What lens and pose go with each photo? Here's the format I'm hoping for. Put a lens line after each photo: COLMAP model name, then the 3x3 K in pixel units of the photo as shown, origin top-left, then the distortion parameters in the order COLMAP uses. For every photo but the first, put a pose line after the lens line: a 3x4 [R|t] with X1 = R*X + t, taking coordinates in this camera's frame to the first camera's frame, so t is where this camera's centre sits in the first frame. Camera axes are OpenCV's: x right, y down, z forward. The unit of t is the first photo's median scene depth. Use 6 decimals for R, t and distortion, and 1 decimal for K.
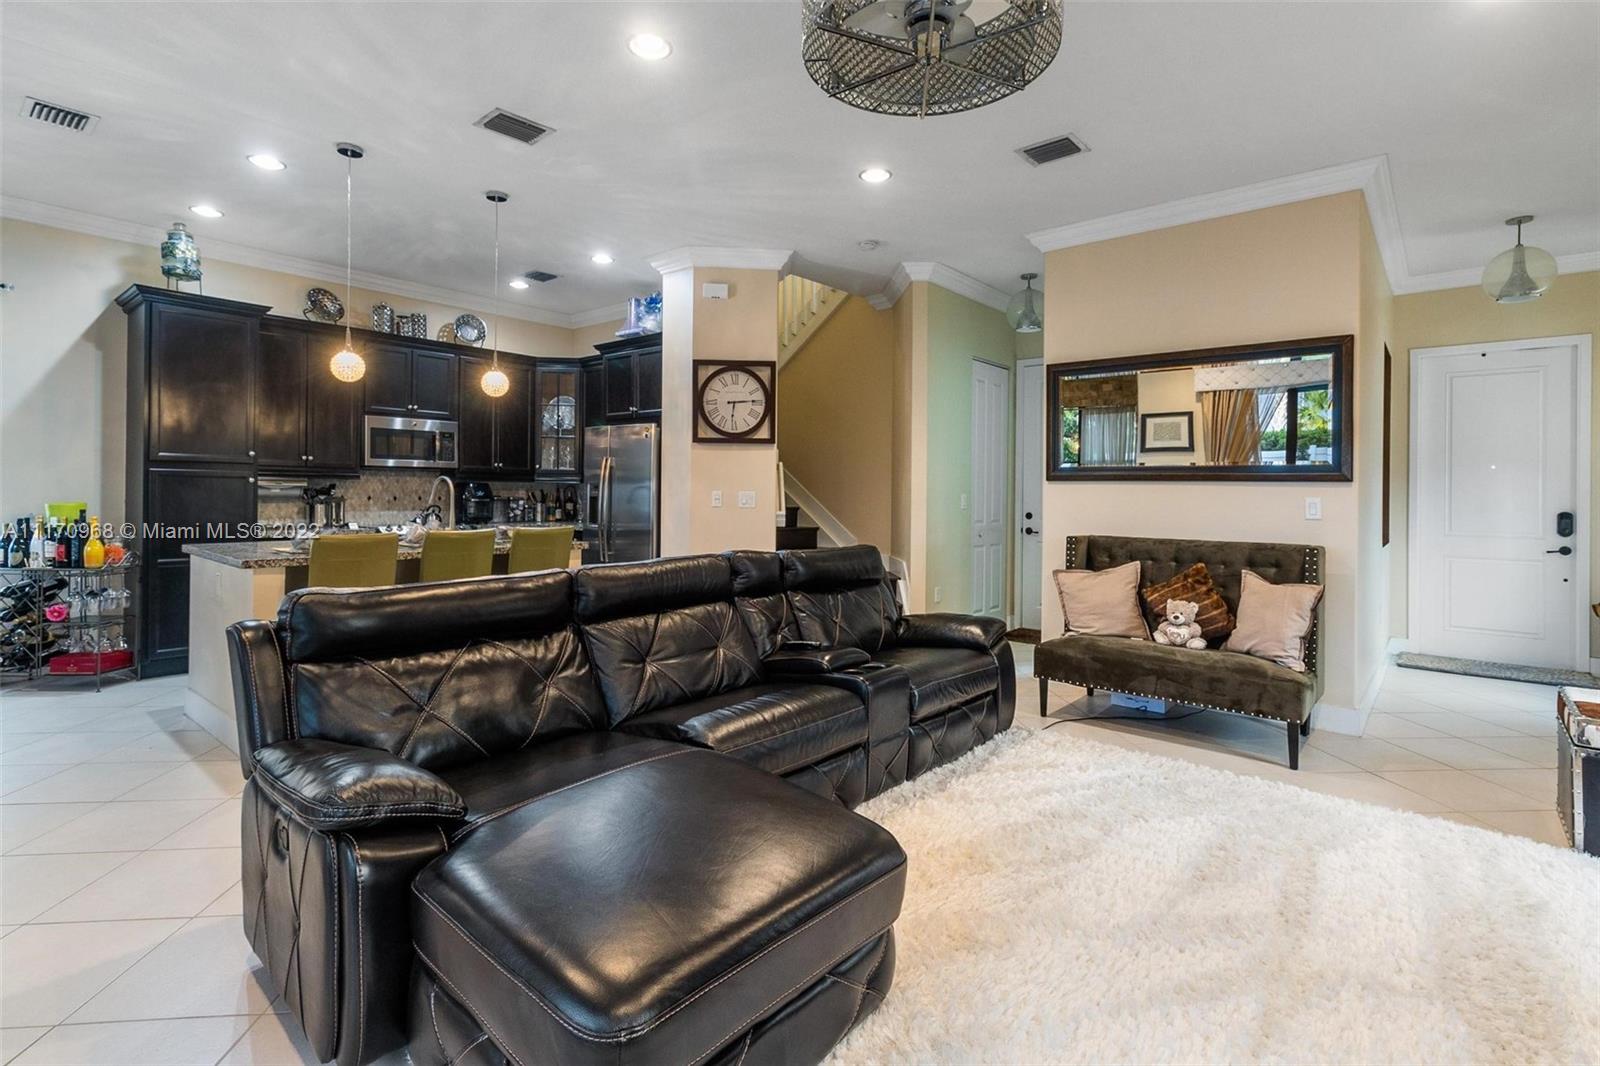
lens RADIAL K [[760.8, 0, 804.9], [0, 760.8, 493.4], [0, 0, 1]] dist [0.001988, 0.000906]
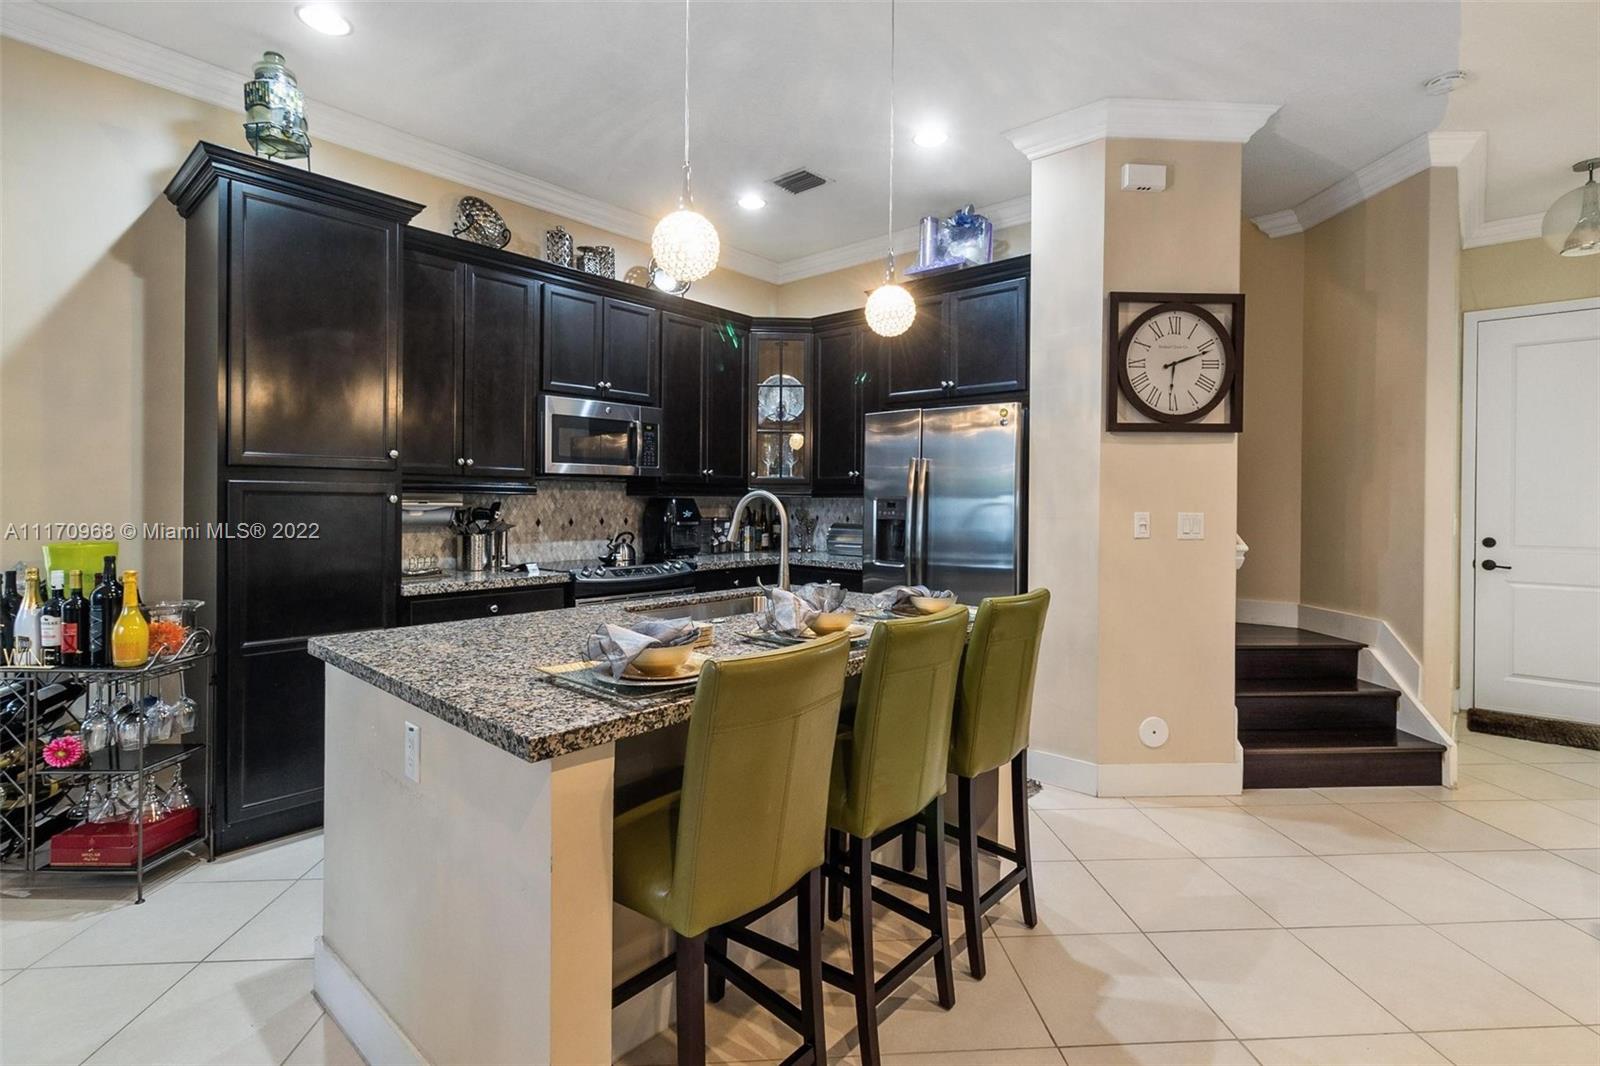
lens RADIAL K [[755.0, 0, 809.1], [0, 755.0, 500.9], [0, 0, 1]] dist [0.004421, 0.000223]
pose [[0.999686, -0.004938, -0.024562, -0.365543], [0.004937, 0.999988, -0.000109, -0.013051], [0.024562, -0.000012, 0.999698, 0.396299]]
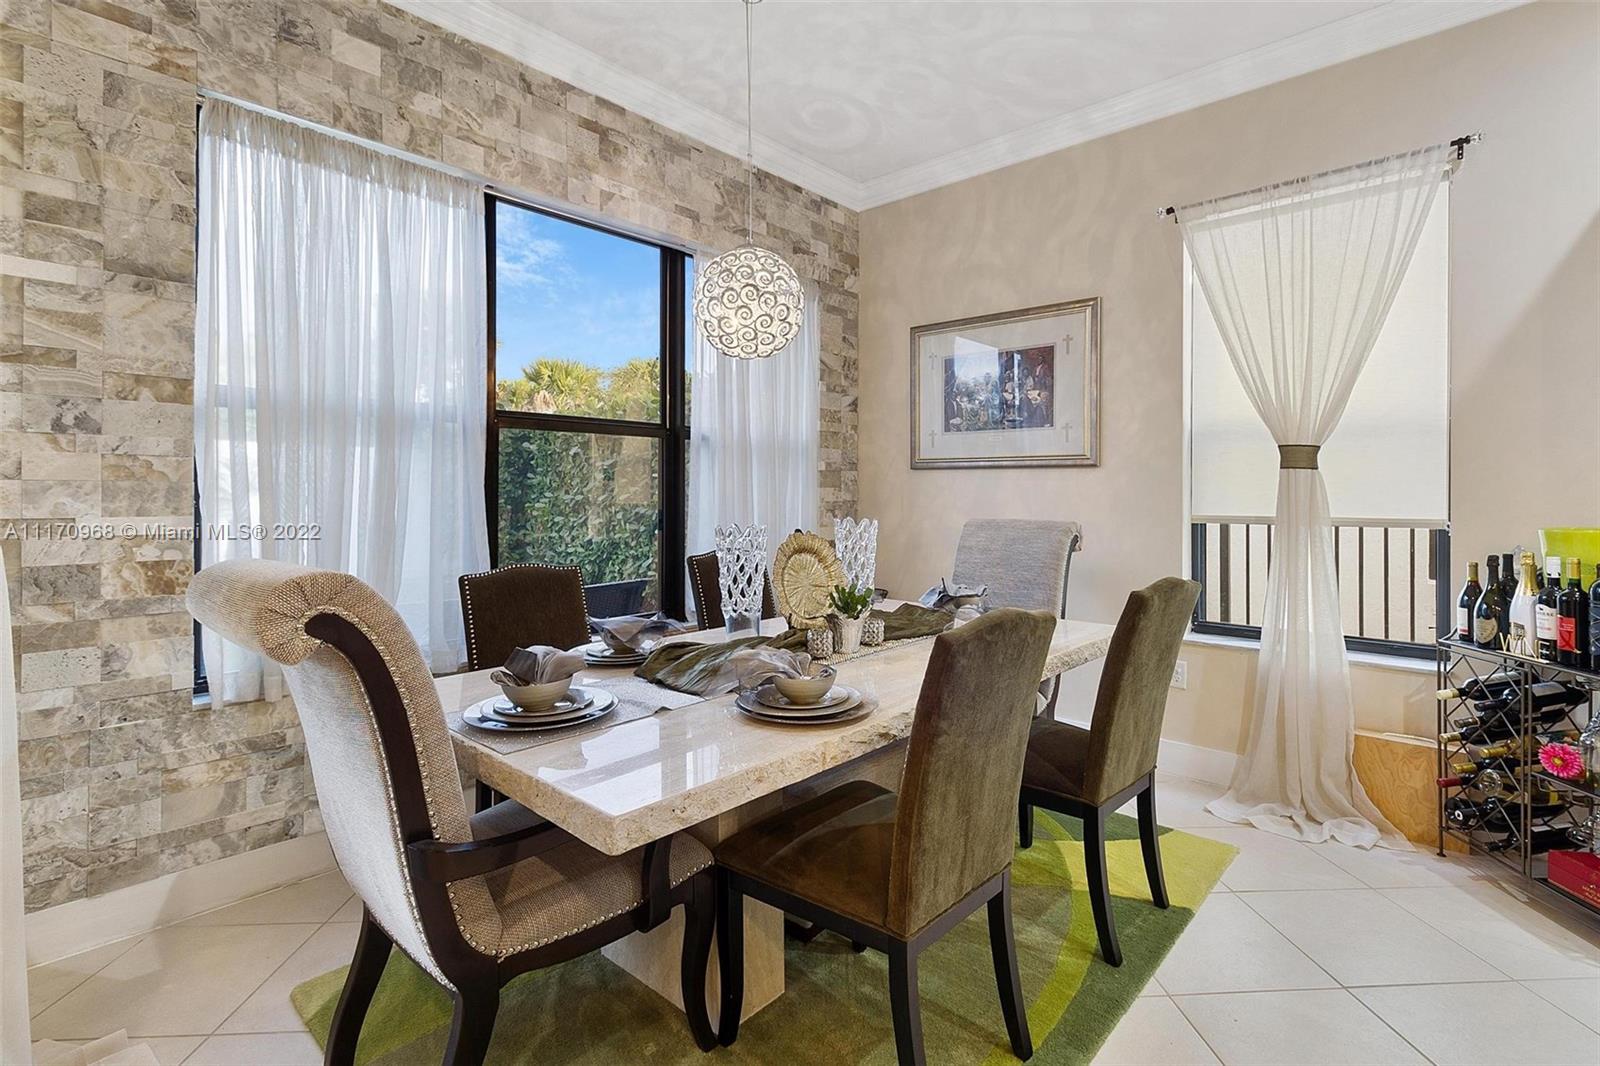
lens RADIAL K [[760.8, 0, 804.9], [0, 760.8, 493.4], [0, 0, 1]] dist [0.001988, 0.000906]
pose [[-0.038135, -0.013321, -0.999184, -0.397396], [-0.003578, 0.999907, -0.013194, -0.001360], [0.999266, 0.003072, -0.038179, 0.448810]]
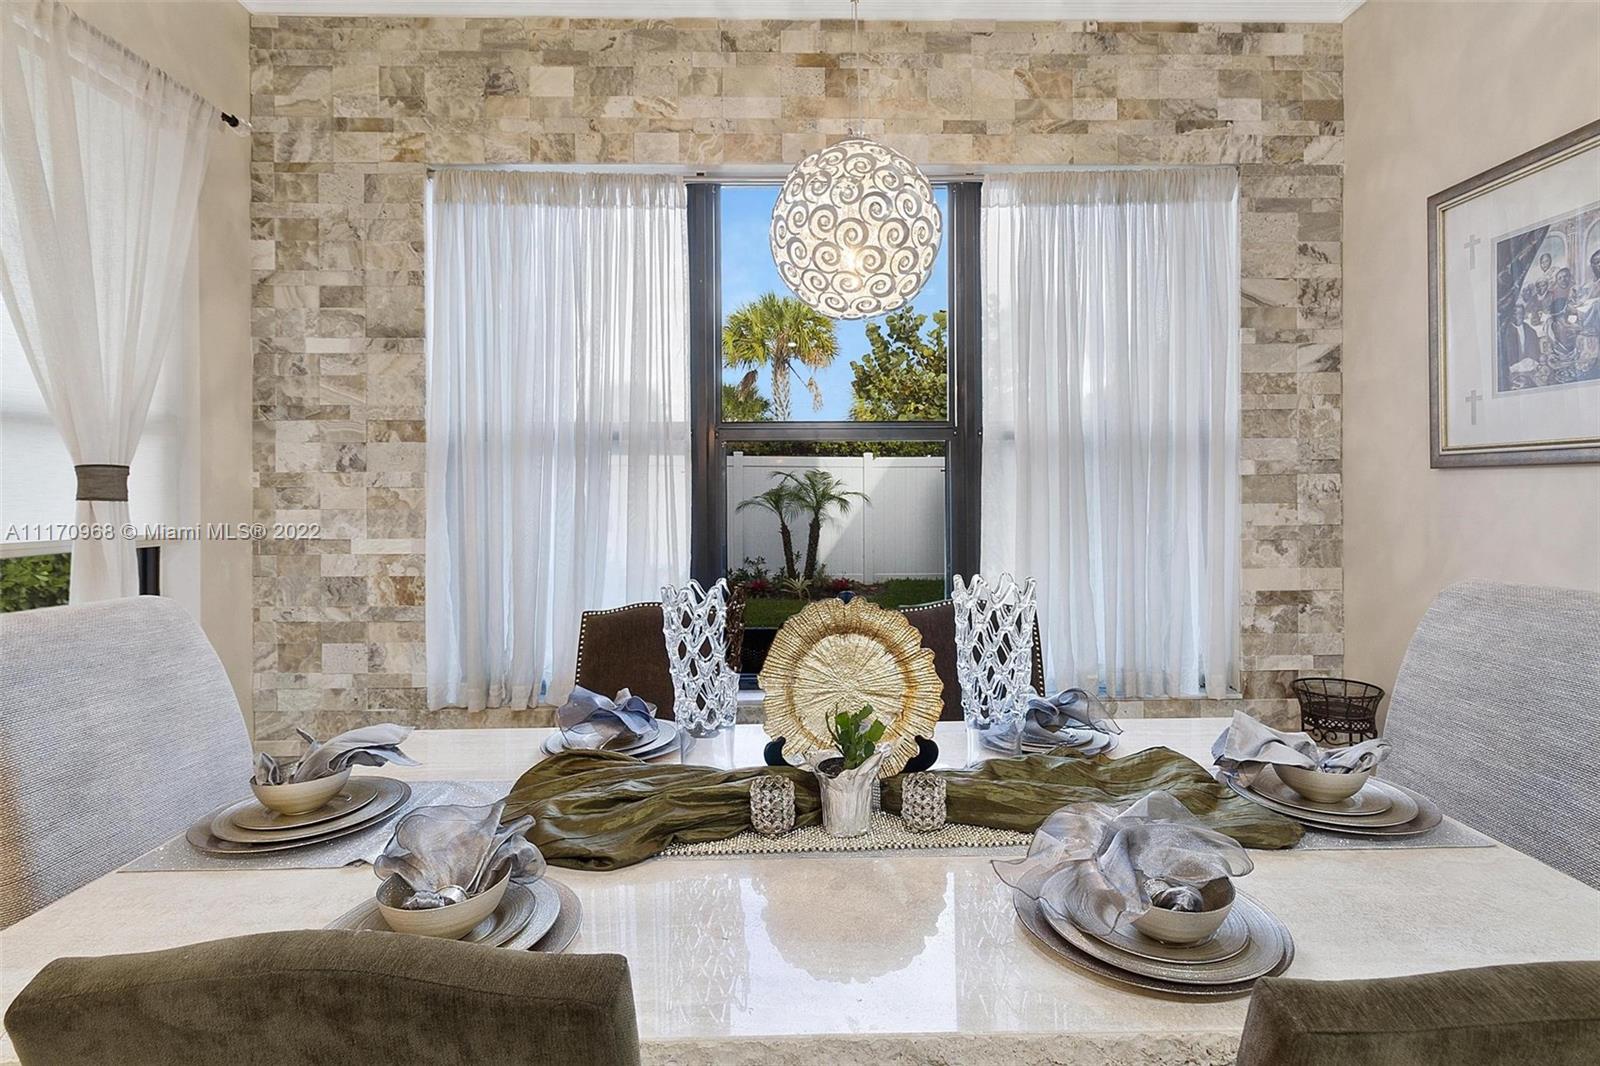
lens RADIAL K [[775.0, 0, 810.4], [0, 775.0, 496.0], [0, 0, 1]] dist [0.006220, -0.000553]
pose [[-0.751984, -0.007412, -0.659140, -0.649706], [-0.004782, 0.999972, -0.005789, -0.017765], [0.659164, -0.001201, -0.751998, 0.617735]]
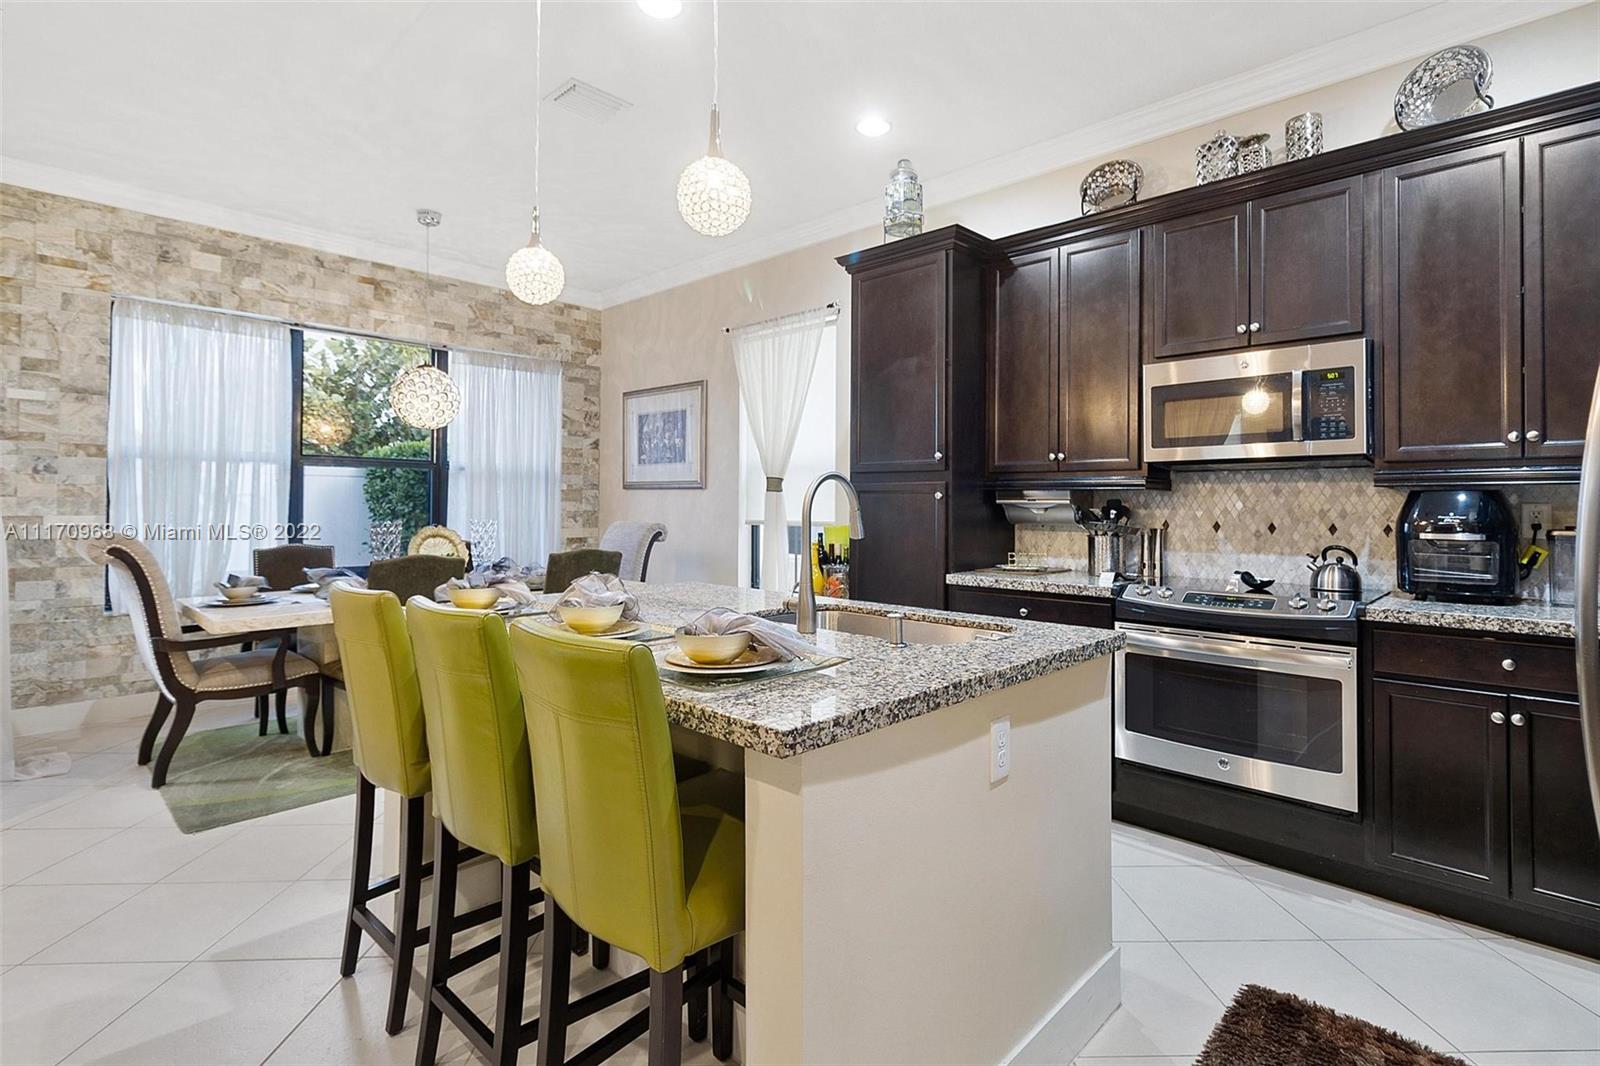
lens RADIAL K [[775.0, 0, 810.4], [0, 775.0, 496.0], [0, 0, 1]] dist [0.006220, -0.000553]
pose [[-0.061899, -0.026377, -0.997734, -0.043890], [-0.007695, 0.999634, -0.025949, 0.001491], [0.998053, 0.006072, -0.062079, 0.871570]]
